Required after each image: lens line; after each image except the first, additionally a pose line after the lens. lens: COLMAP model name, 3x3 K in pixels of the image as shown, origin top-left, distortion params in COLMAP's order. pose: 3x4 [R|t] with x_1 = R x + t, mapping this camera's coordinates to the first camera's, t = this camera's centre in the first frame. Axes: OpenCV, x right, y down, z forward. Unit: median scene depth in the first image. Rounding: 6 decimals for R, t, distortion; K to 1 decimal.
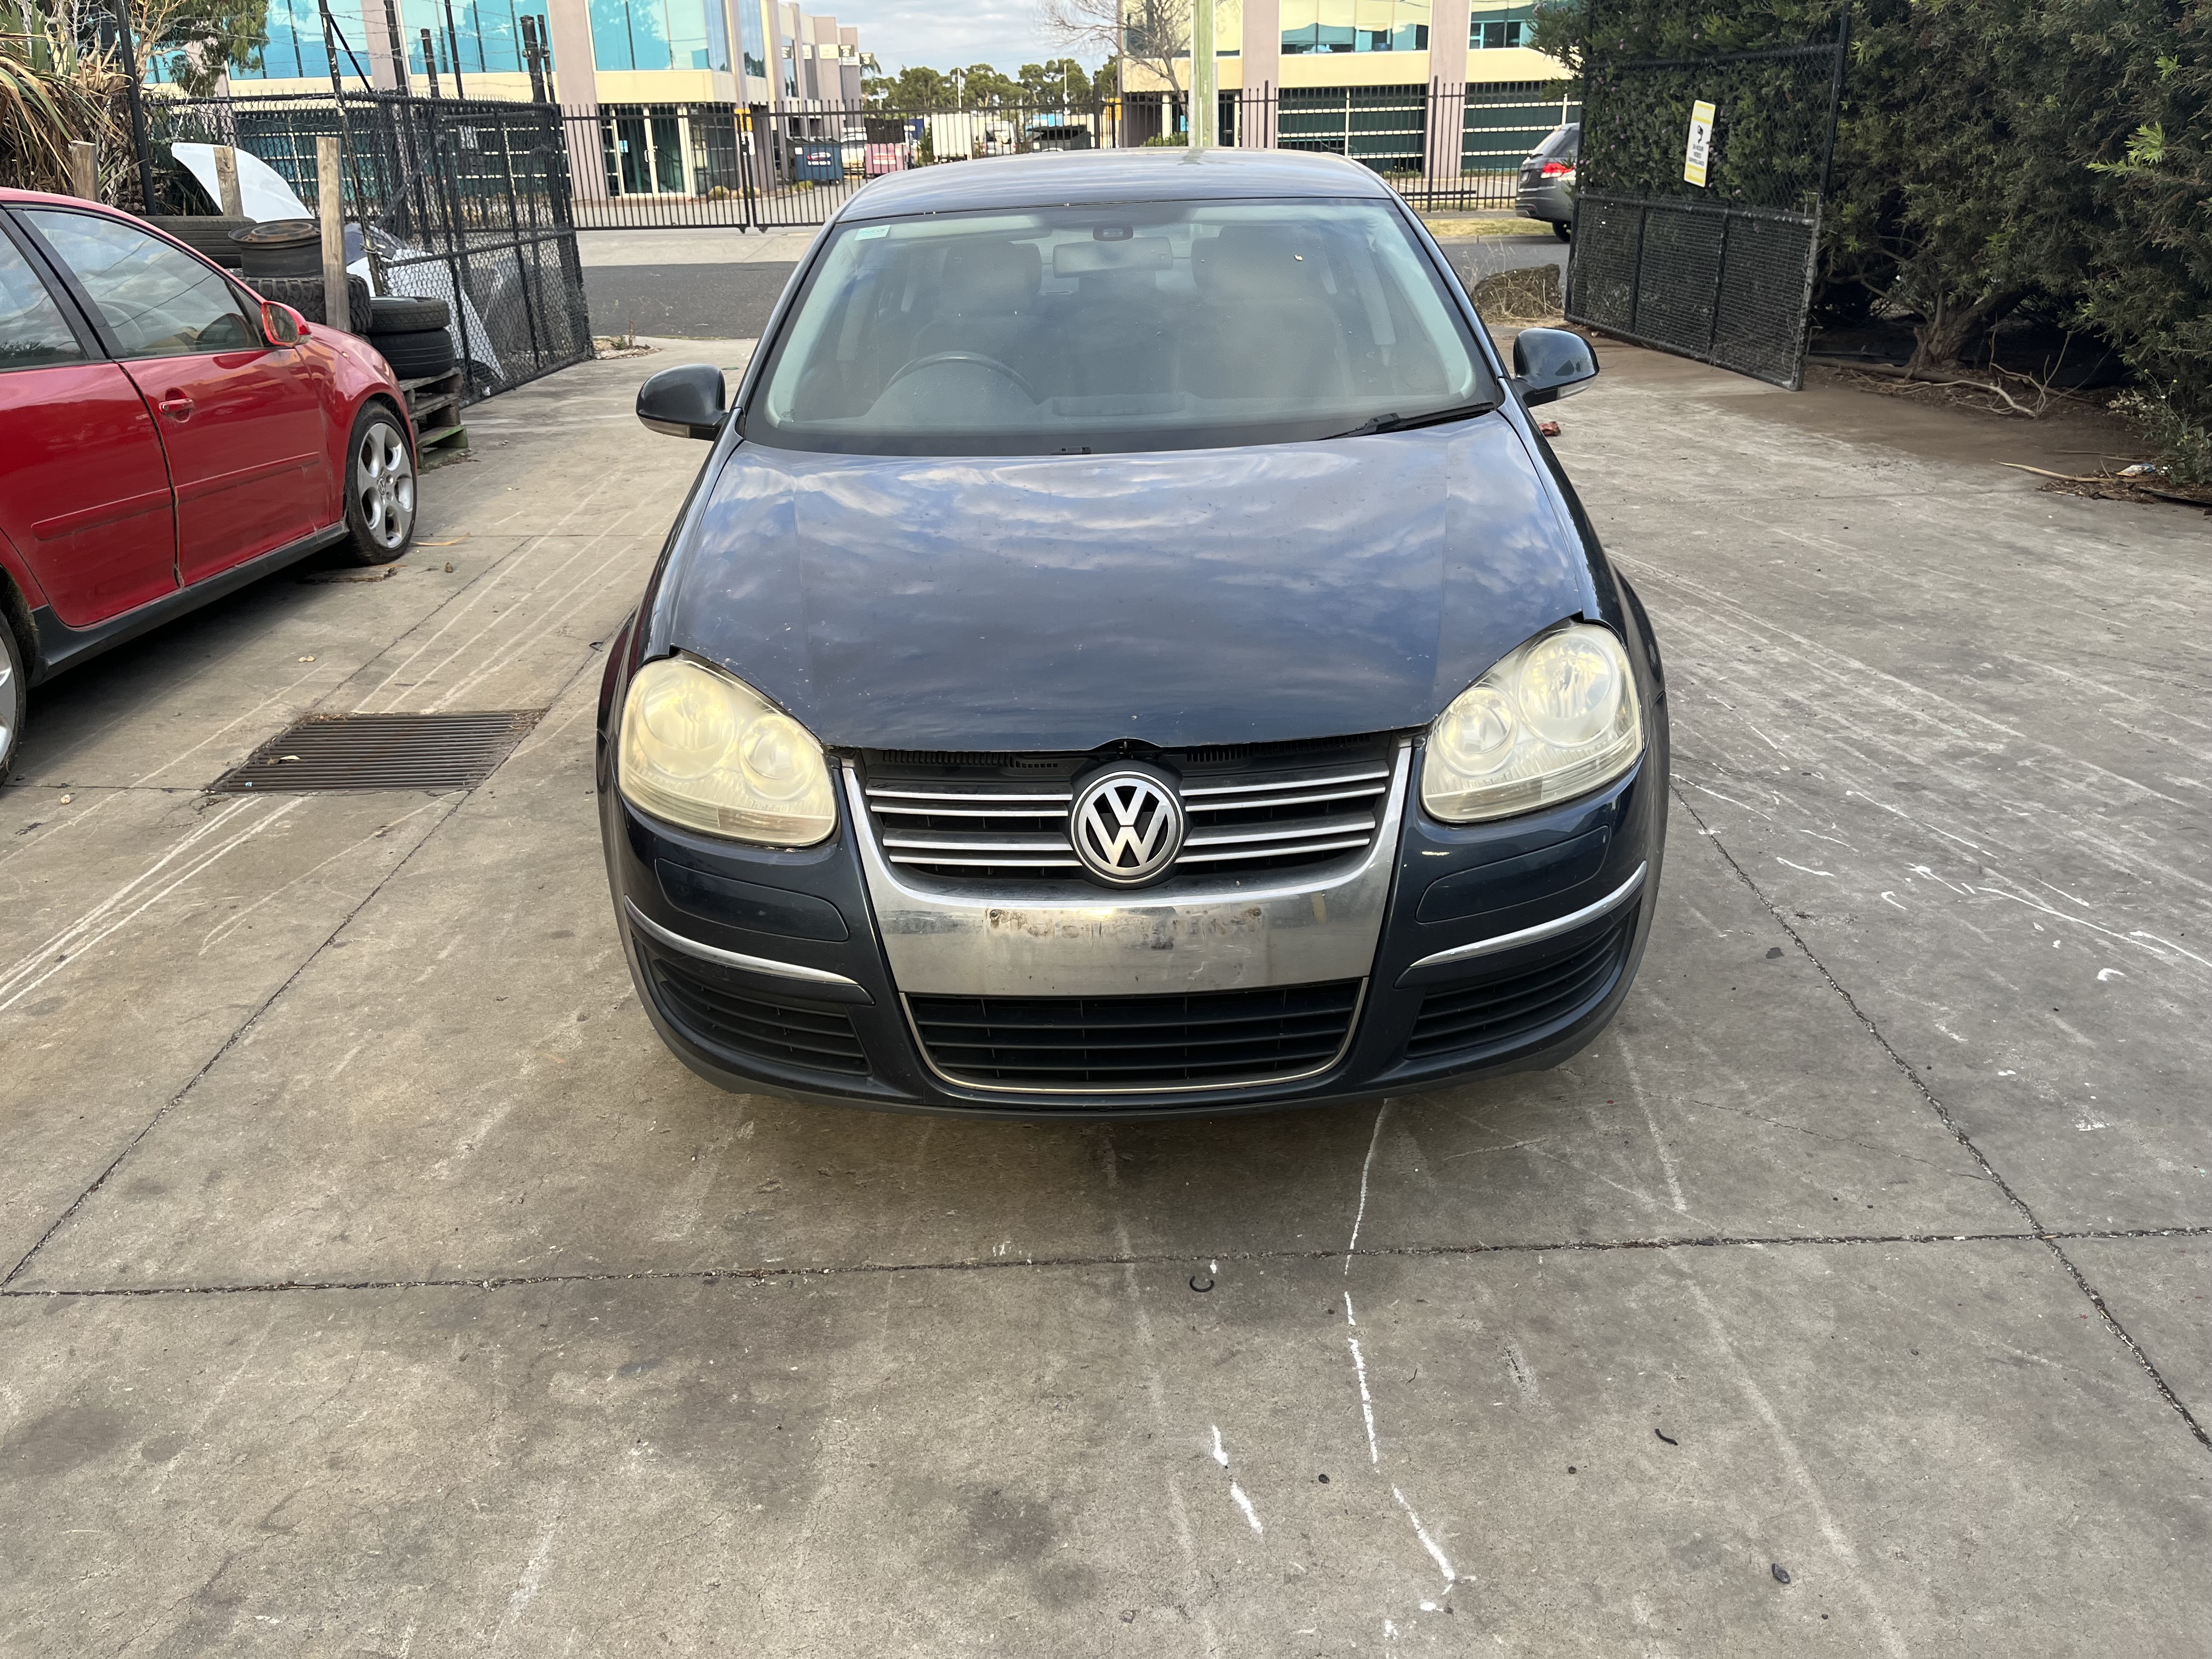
lens RADIAL K [[1678.4, 0, 1105.6], [0, 1678.4, 782.7], [0, 0, 1]] dist [0.089966, -0.126762]
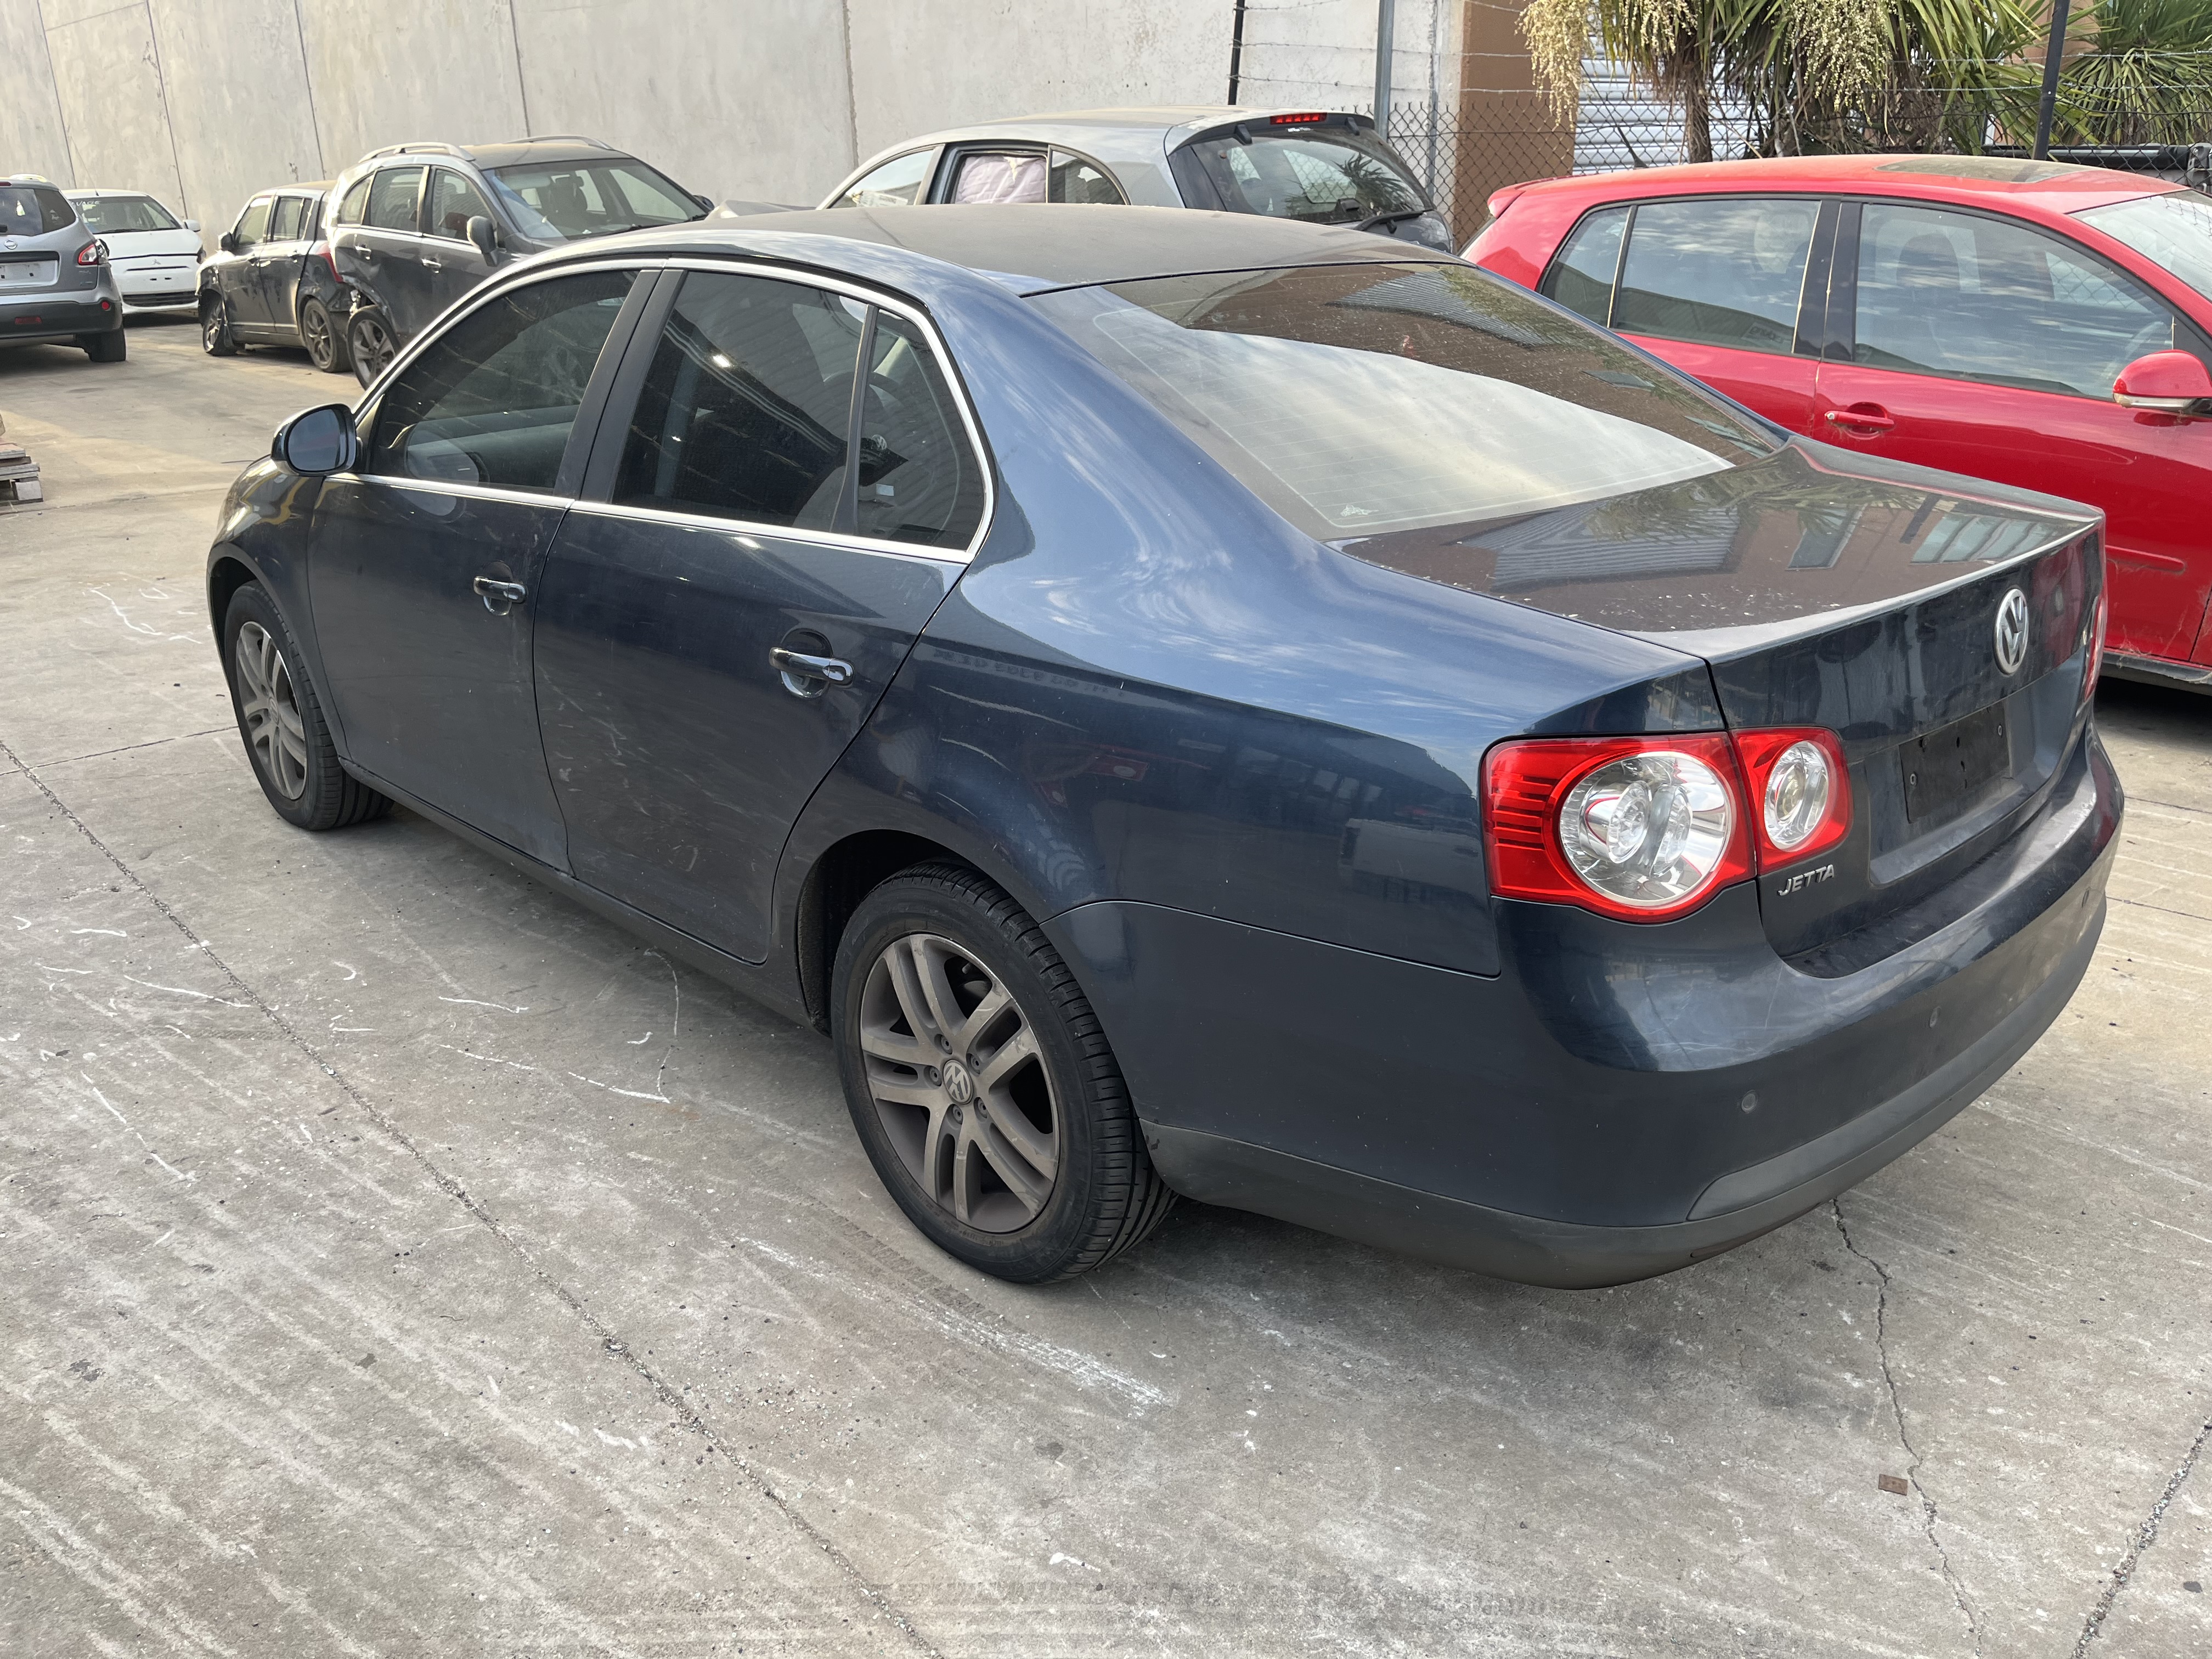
lens RADIAL K [[1662.9, 0, 1097.9], [0, 1662.9, 825.9], [0, 0, 1]] dist [0.074012, -0.097640]
pose [[-0.711753, 0.289756, -0.639882, 0.387274], [-0.213727, 0.778430, 0.590227, -0.458176], [0.669125, 0.556856, -0.492121, 1.174913]]
